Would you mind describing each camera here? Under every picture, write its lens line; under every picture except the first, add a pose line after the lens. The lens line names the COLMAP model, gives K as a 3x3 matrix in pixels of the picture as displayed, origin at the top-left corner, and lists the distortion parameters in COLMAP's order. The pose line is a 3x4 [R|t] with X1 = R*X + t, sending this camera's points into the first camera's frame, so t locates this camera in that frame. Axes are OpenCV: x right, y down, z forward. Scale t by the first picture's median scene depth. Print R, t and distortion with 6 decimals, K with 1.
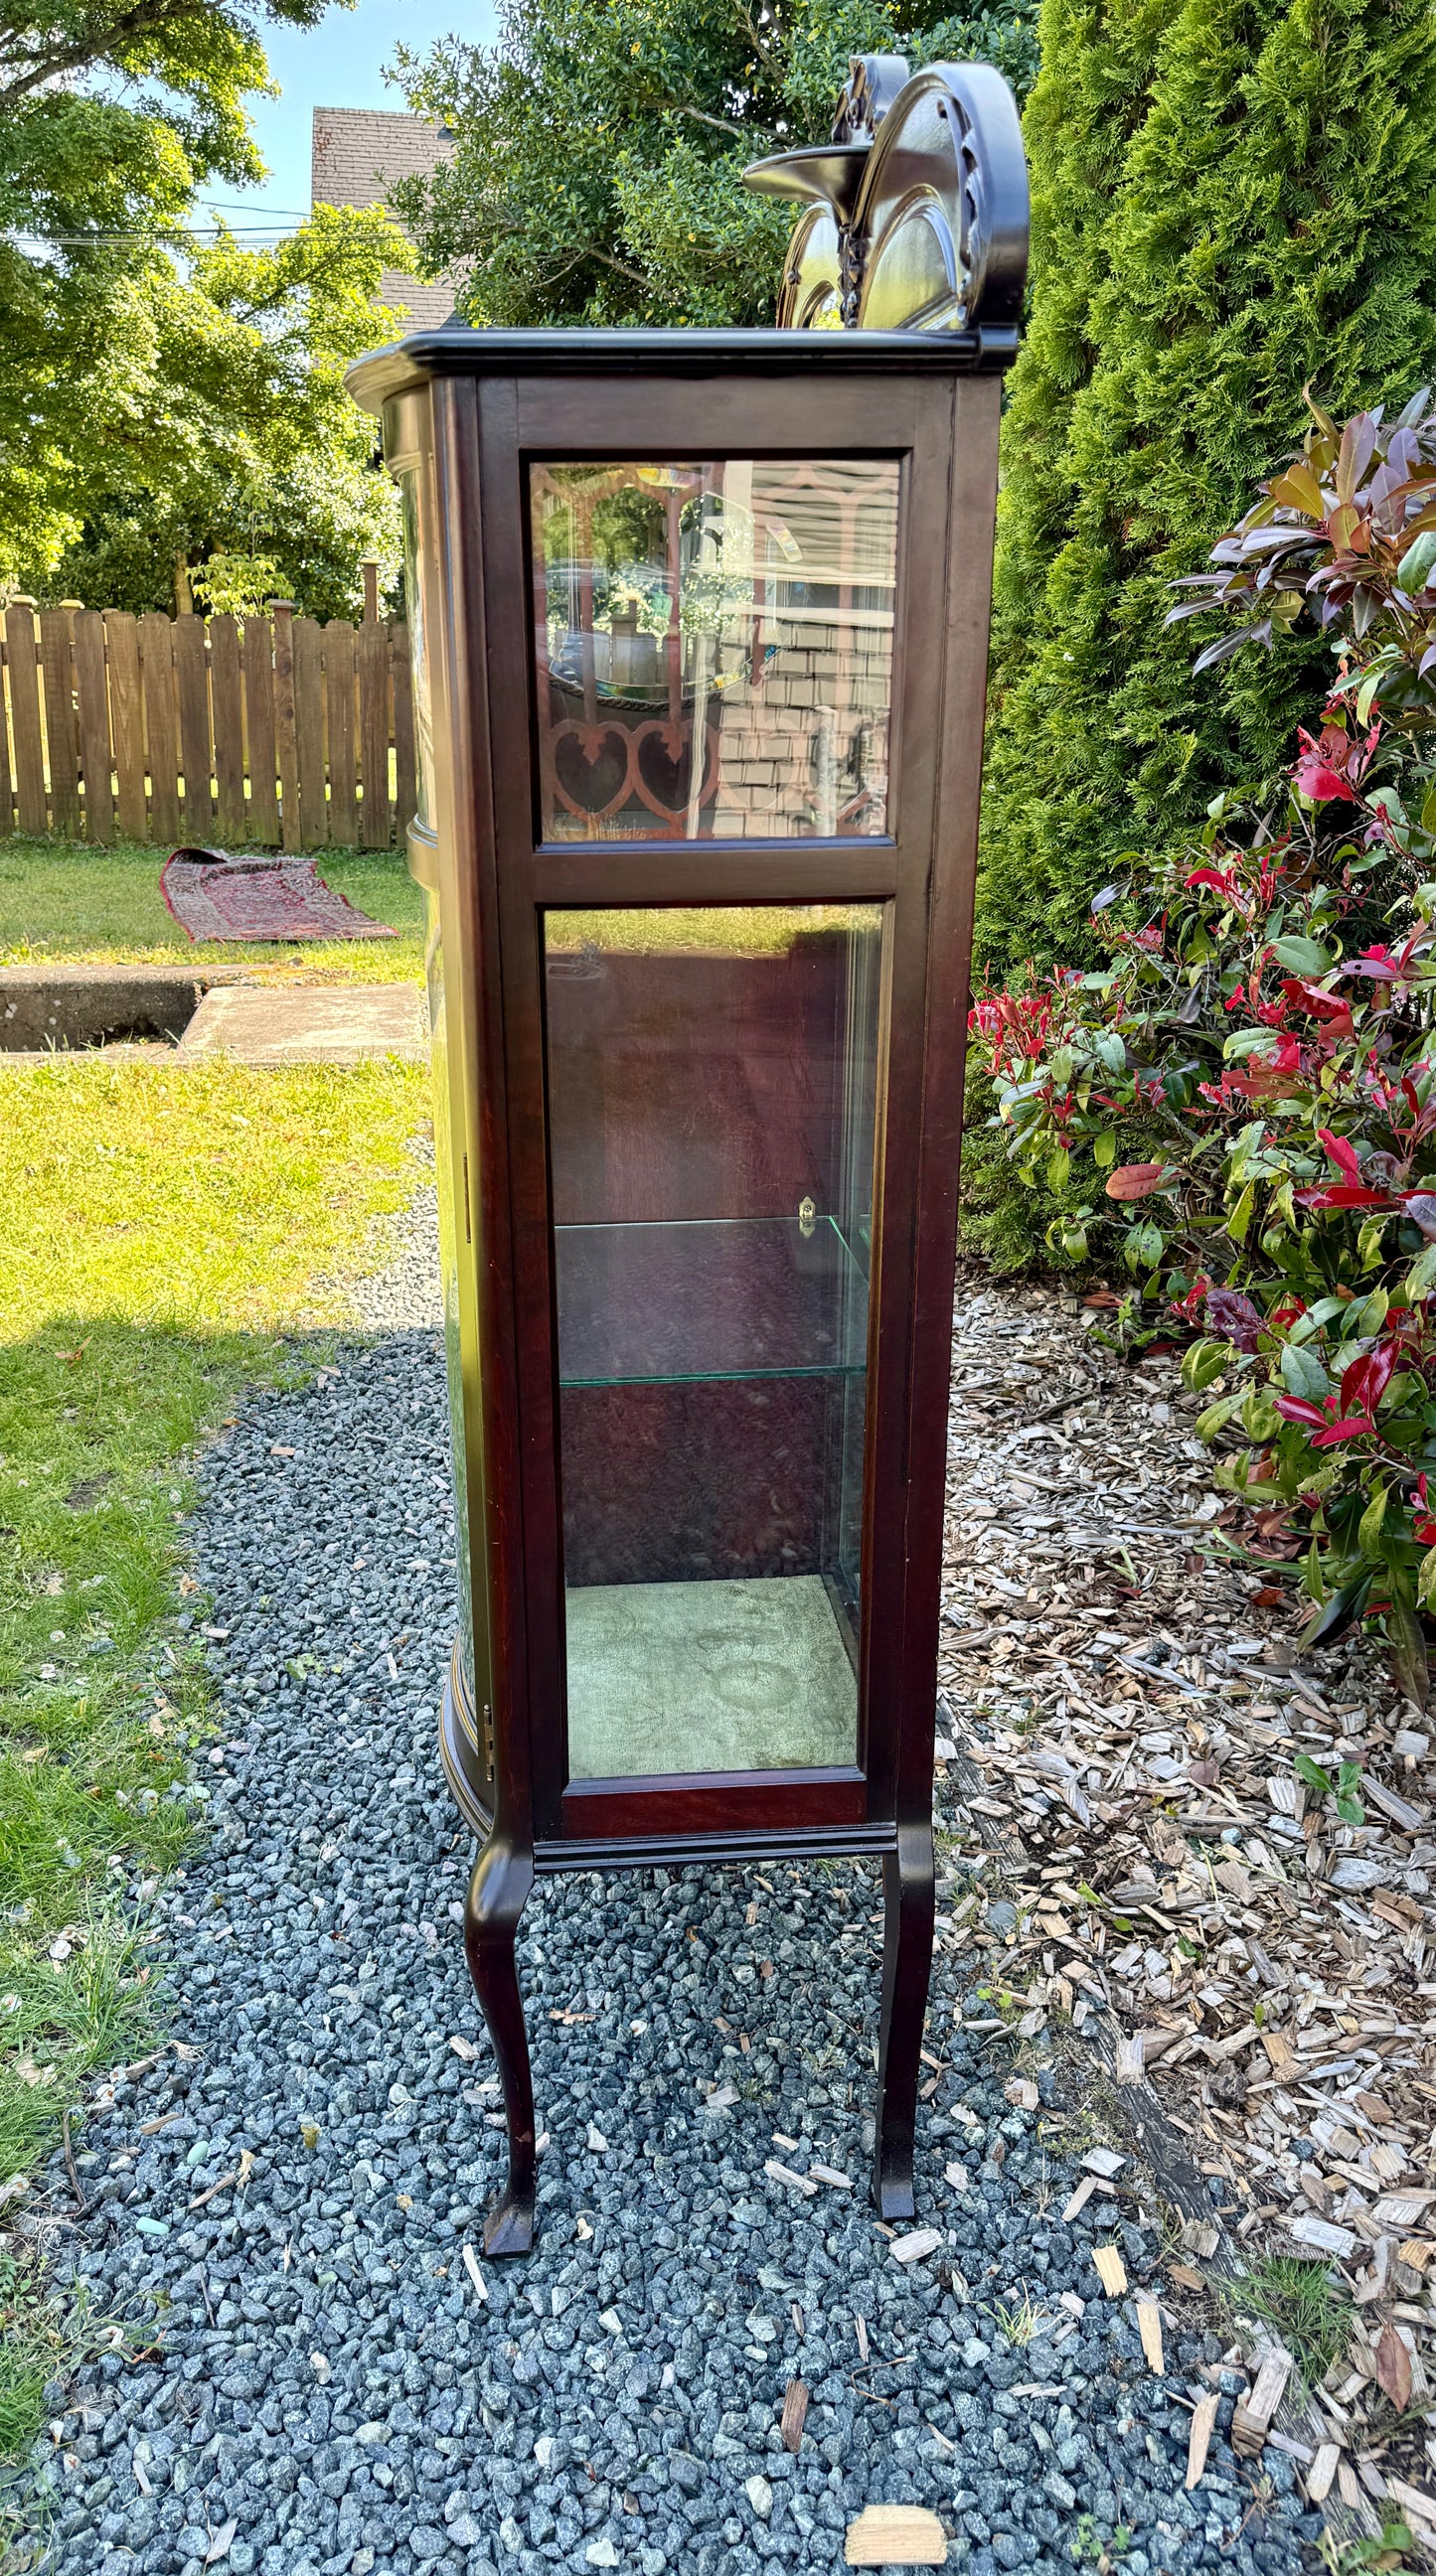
lens RADIAL K [[1868.1, 0, 644.0], [0, 1868.1, 1258.4], [0, 0, 1]] dist [0.008209, -0.001434]
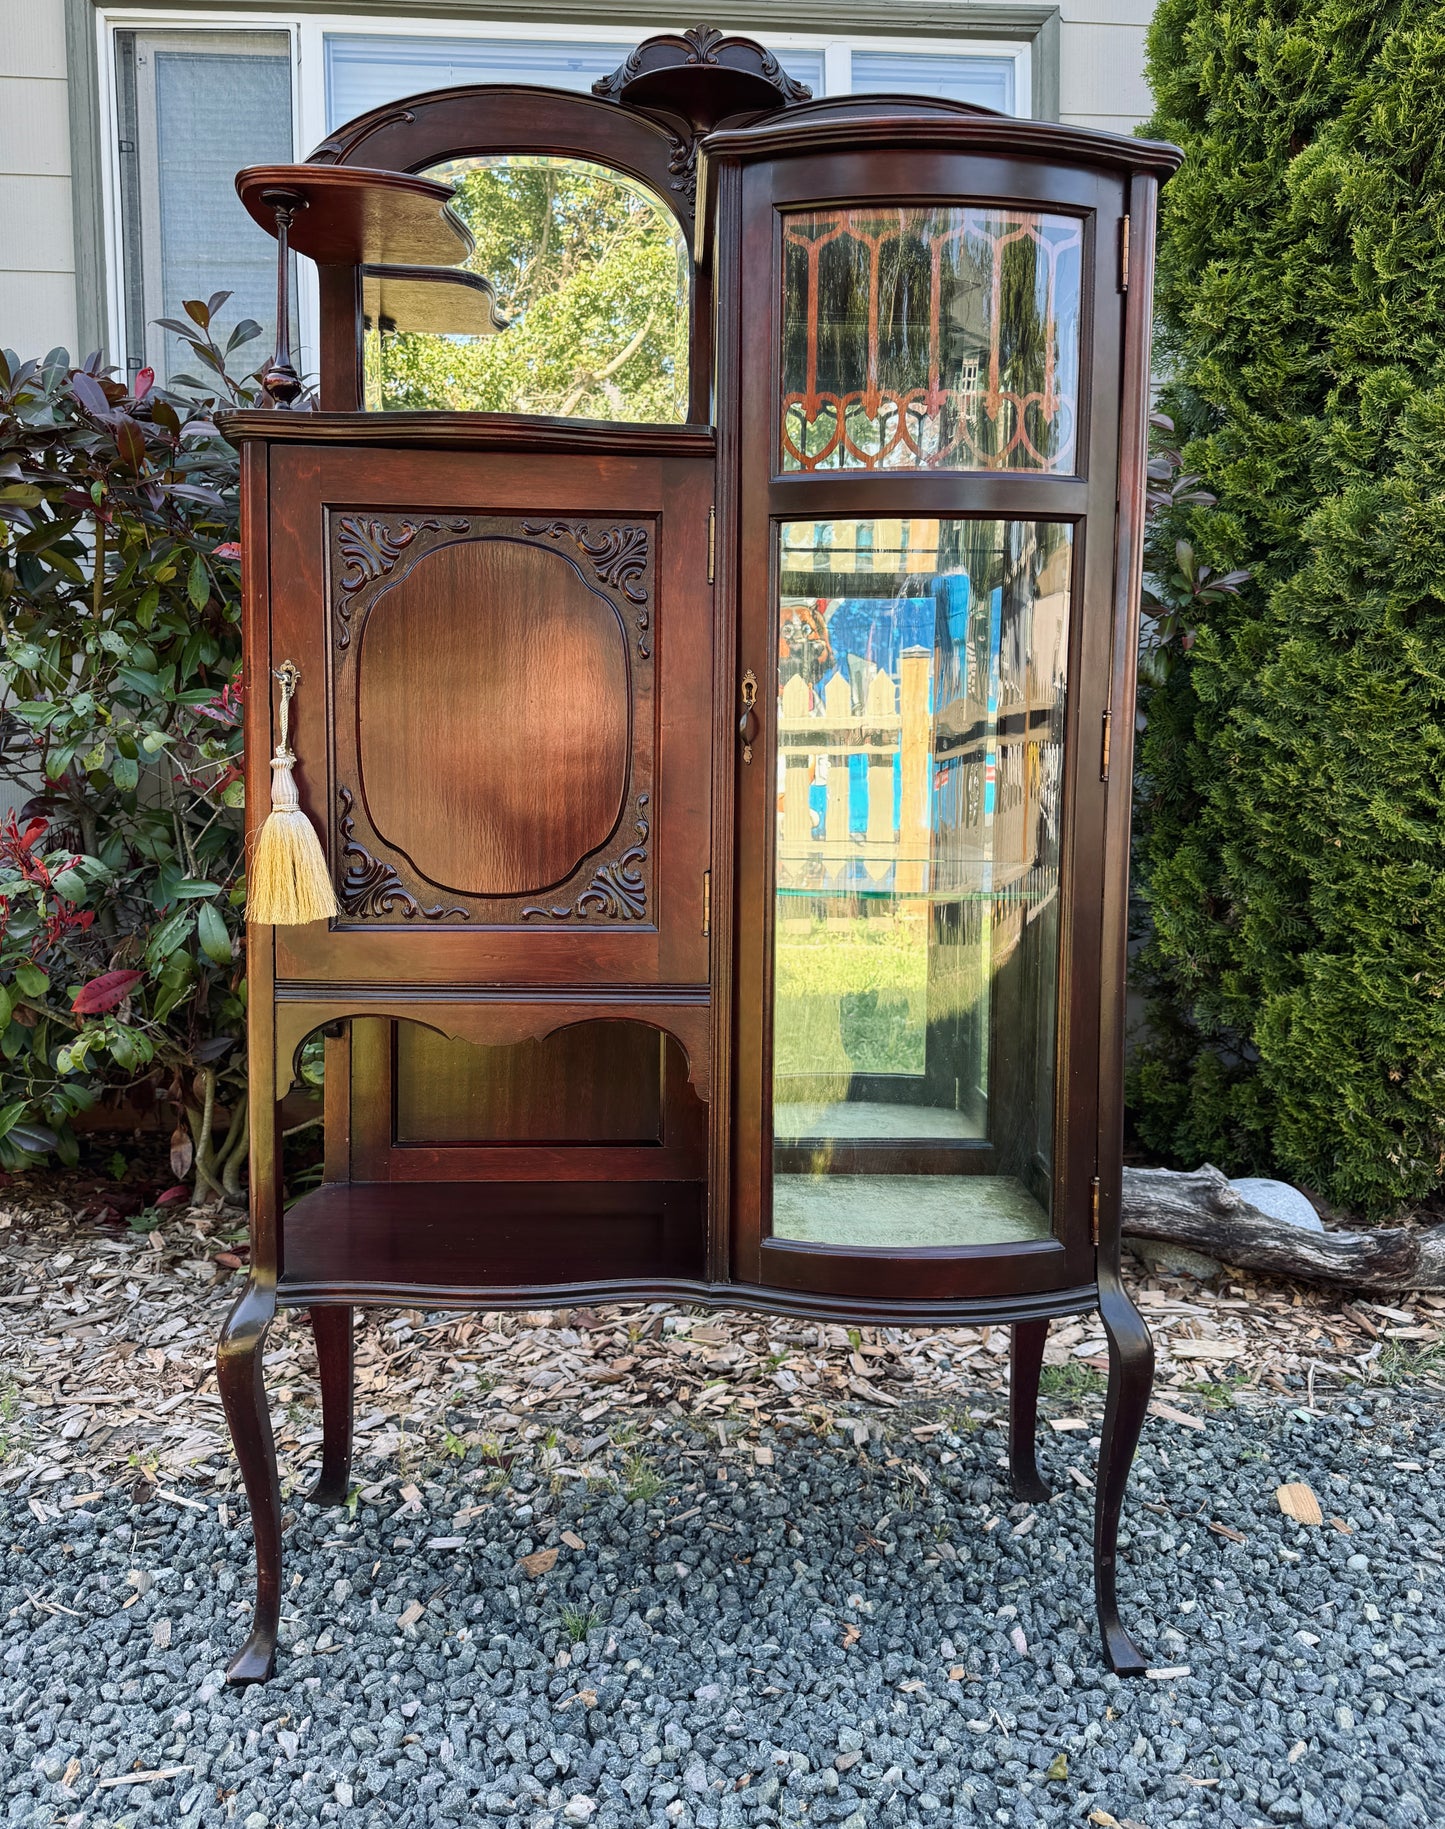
lens RADIAL K [[1499.7, 0, 718.2], [0, 1499.7, 846.3], [0, 0, 1]] dist [0.027325, -0.023505]
pose [[0.038616, -0.069195, 0.996856, -0.506694], [0.314967, 0.947589, 0.053574, -0.048897], [-0.948317, 0.311908, 0.058386, 0.520619]]
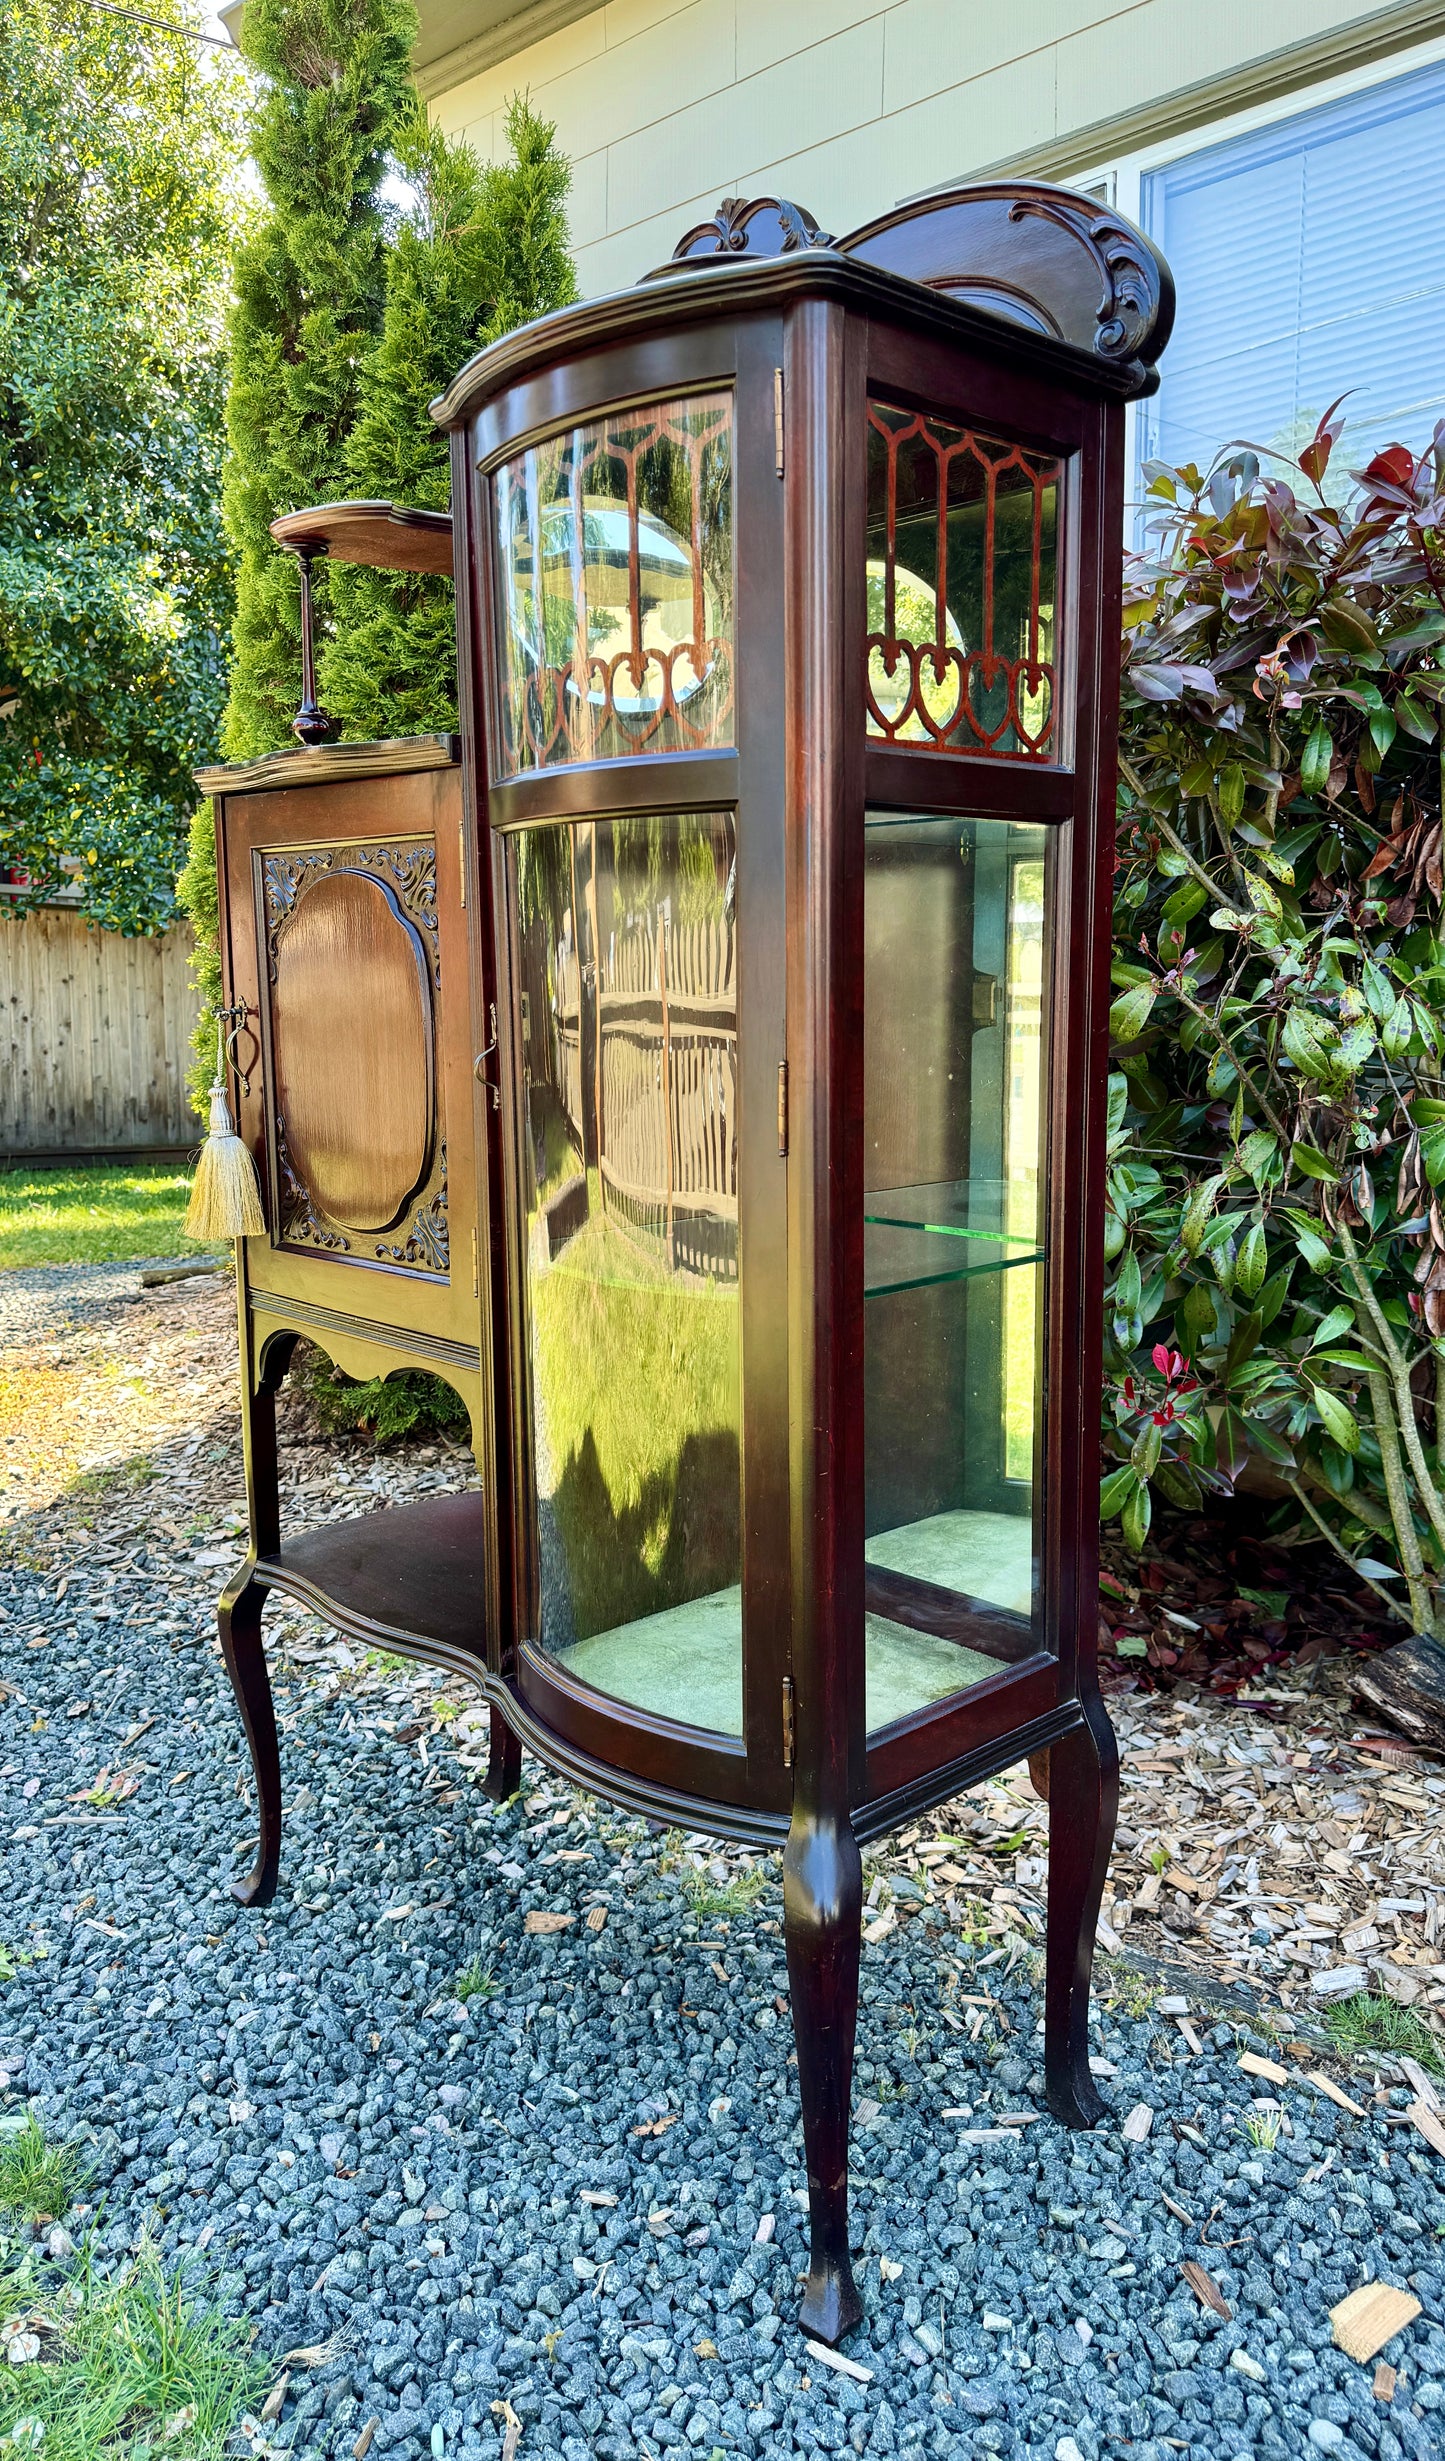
lens RADIAL K [[1759.7, 0, 732.0], [0, 1759.7, 1202.6], [0, 0, 1]] dist [0.027800, -0.020392]
pose [[0.772326, -0.088345, 0.629052, -0.300451], [0.214779, 0.968277, -0.127711, 0.054138], [-0.597814, 0.233741, 0.766801, 0.129905]]
